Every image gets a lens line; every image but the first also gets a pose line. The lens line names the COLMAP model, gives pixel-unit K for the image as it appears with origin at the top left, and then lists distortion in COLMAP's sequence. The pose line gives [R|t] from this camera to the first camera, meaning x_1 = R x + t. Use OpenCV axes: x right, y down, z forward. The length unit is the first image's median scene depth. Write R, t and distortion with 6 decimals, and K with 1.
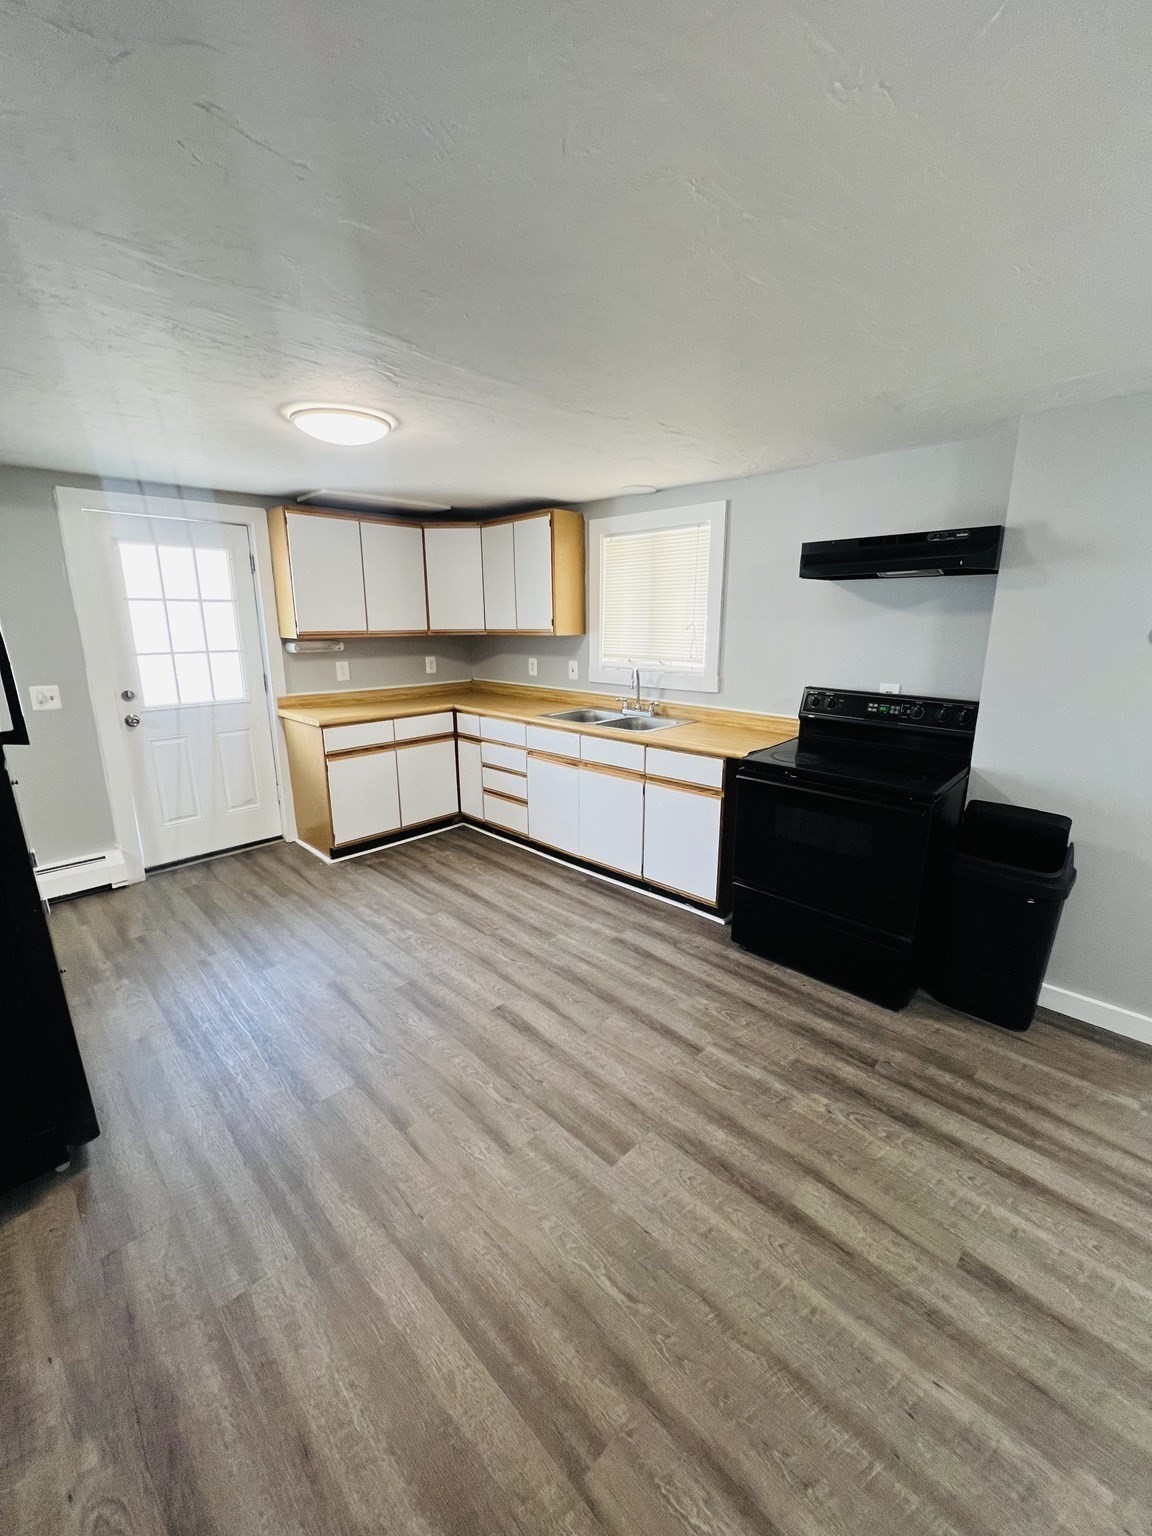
lens RADIAL K [[613.2, 0, 576.0], [0, 613.2, 768.0], [0, 0, 1]] dist [-0.003661, 0.000143]
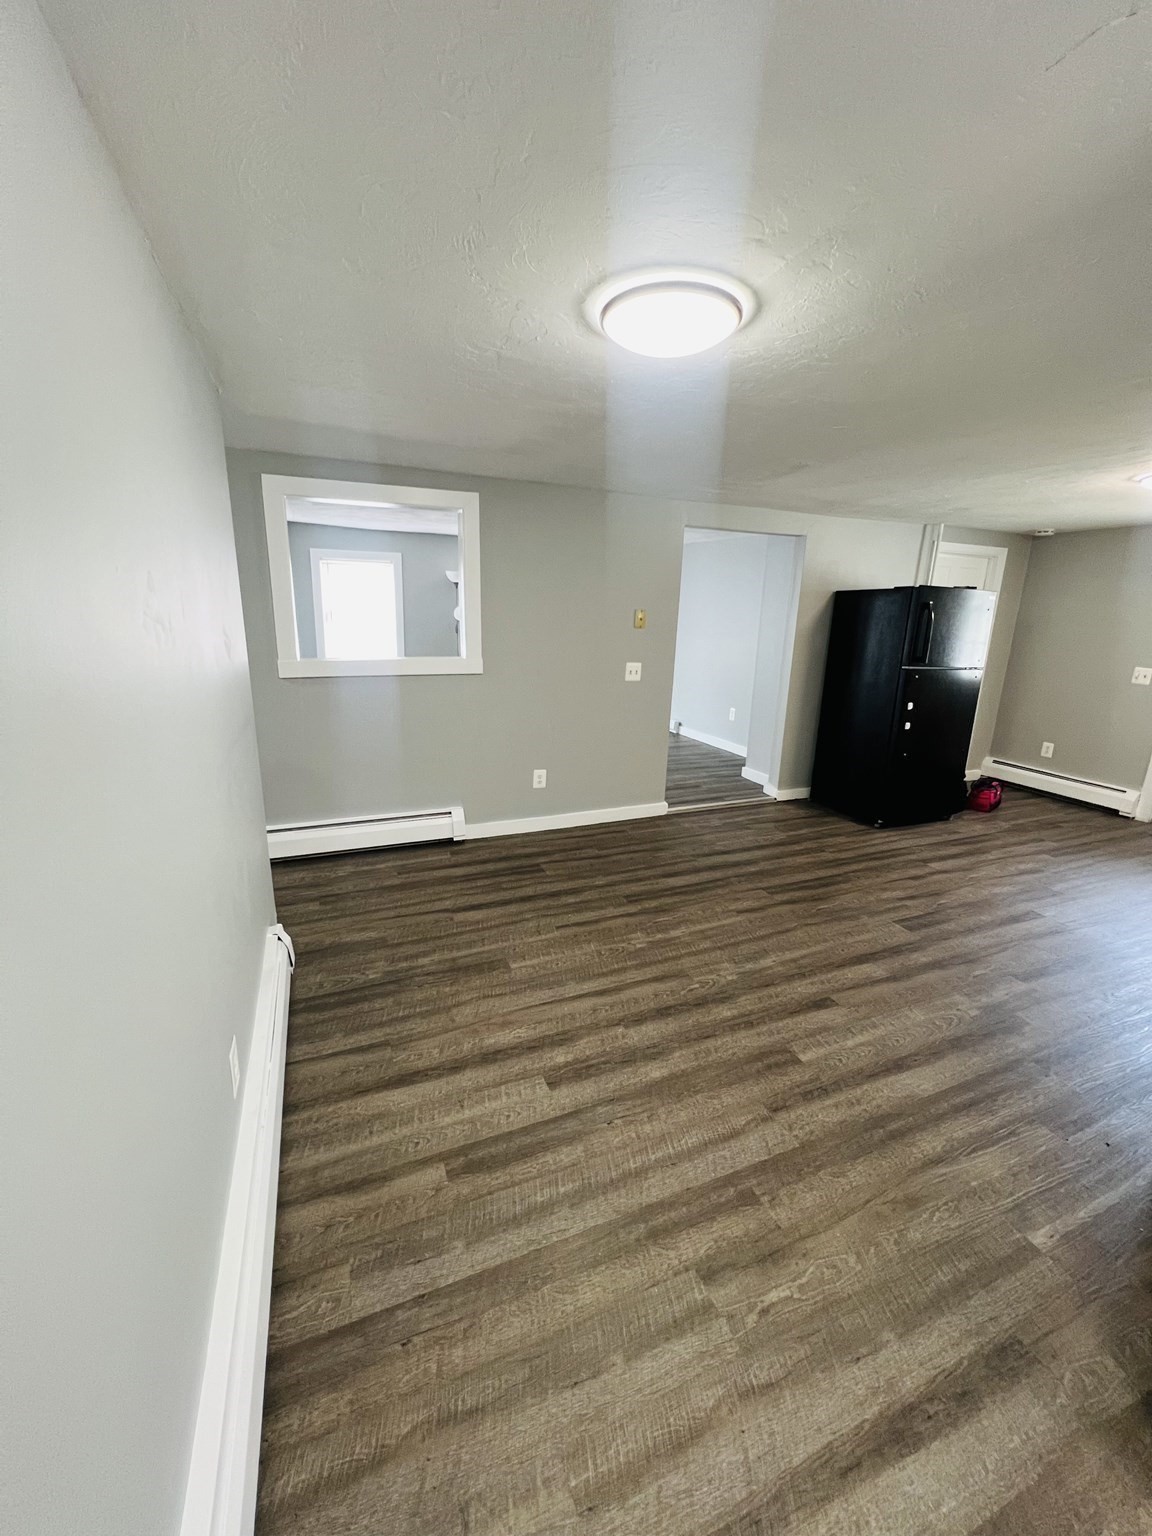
lens RADIAL K [[613.2, 0, 576.0], [0, 613.2, 768.0], [0, 0, 1]] dist [-0.003661, 0.000143]
pose [[-0.392426, 0.221147, -0.892802, 1.172812], [-0.245256, 0.910364, 0.333297, -0.076005], [0.886483, 0.349759, -0.303013, 0.349077]]
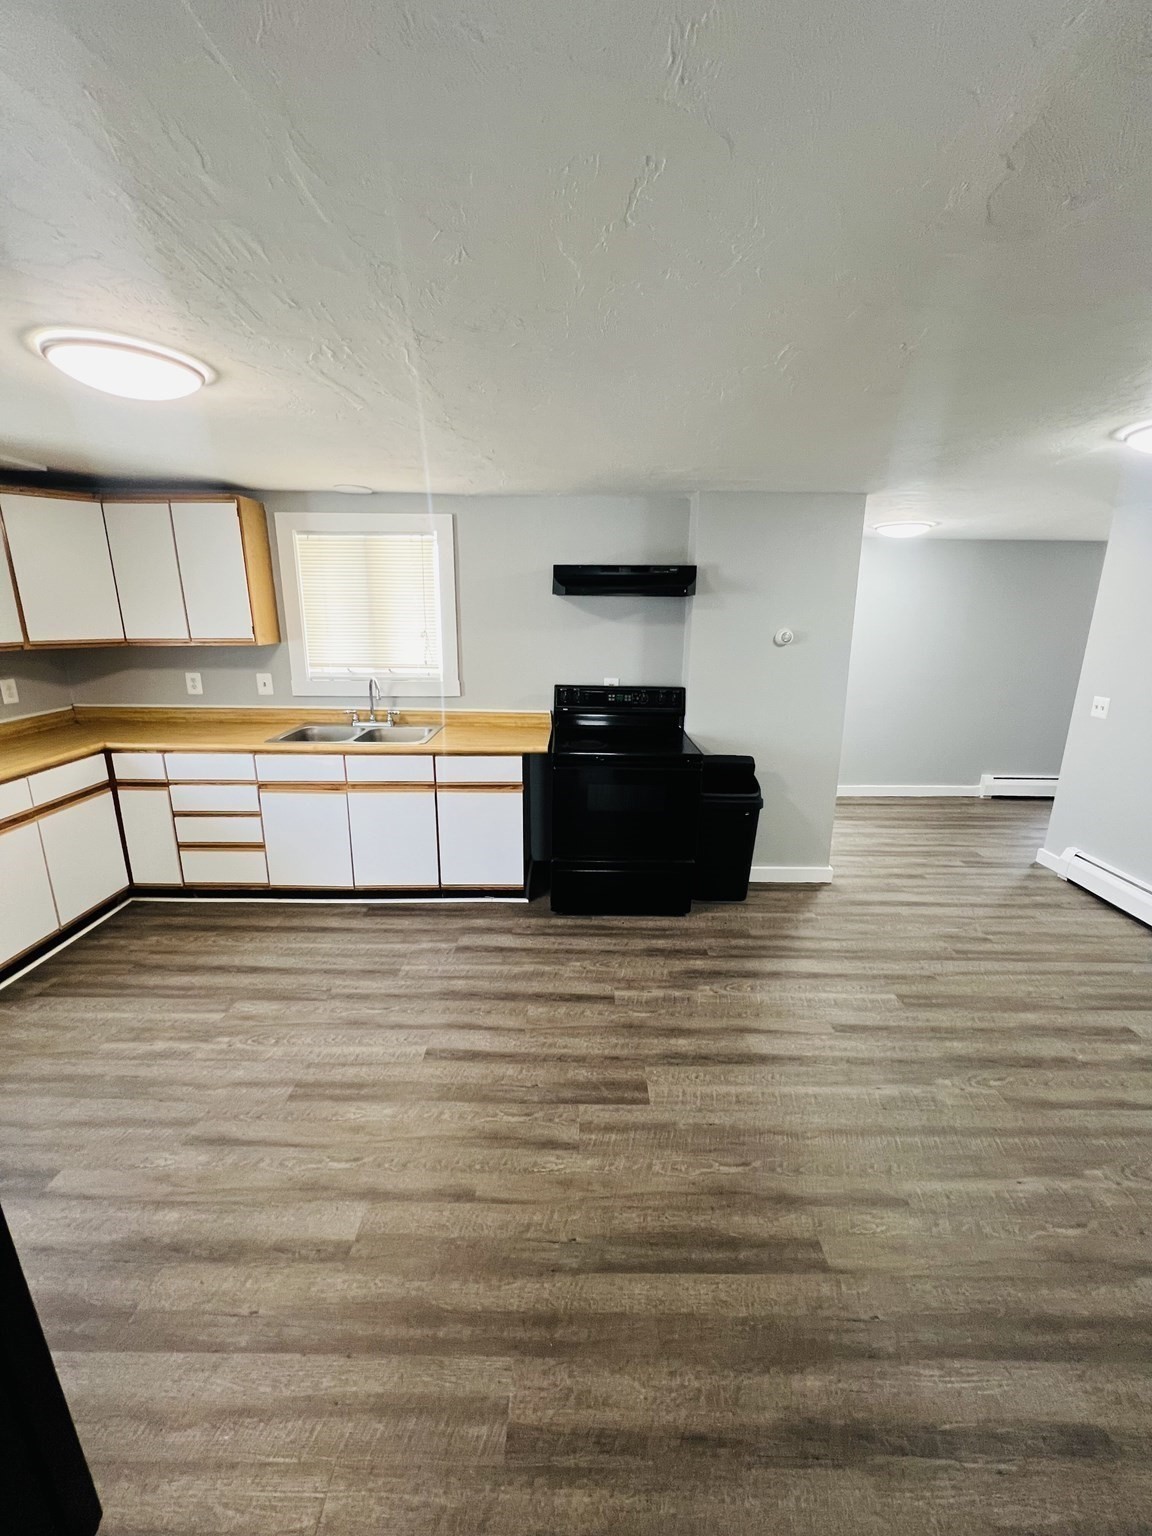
lens RADIAL K [[616.1, 0, 576.0], [0, 616.1, 768.0], [0, 0, 1]] dist [-0.002789, 0.000084]
pose [[0.712230, -0.167512, 0.681666, -0.457870], [0.157414, 0.984490, 0.077456, -0.063810], [-0.684068, 0.052138, 0.727552, 0.120976]]
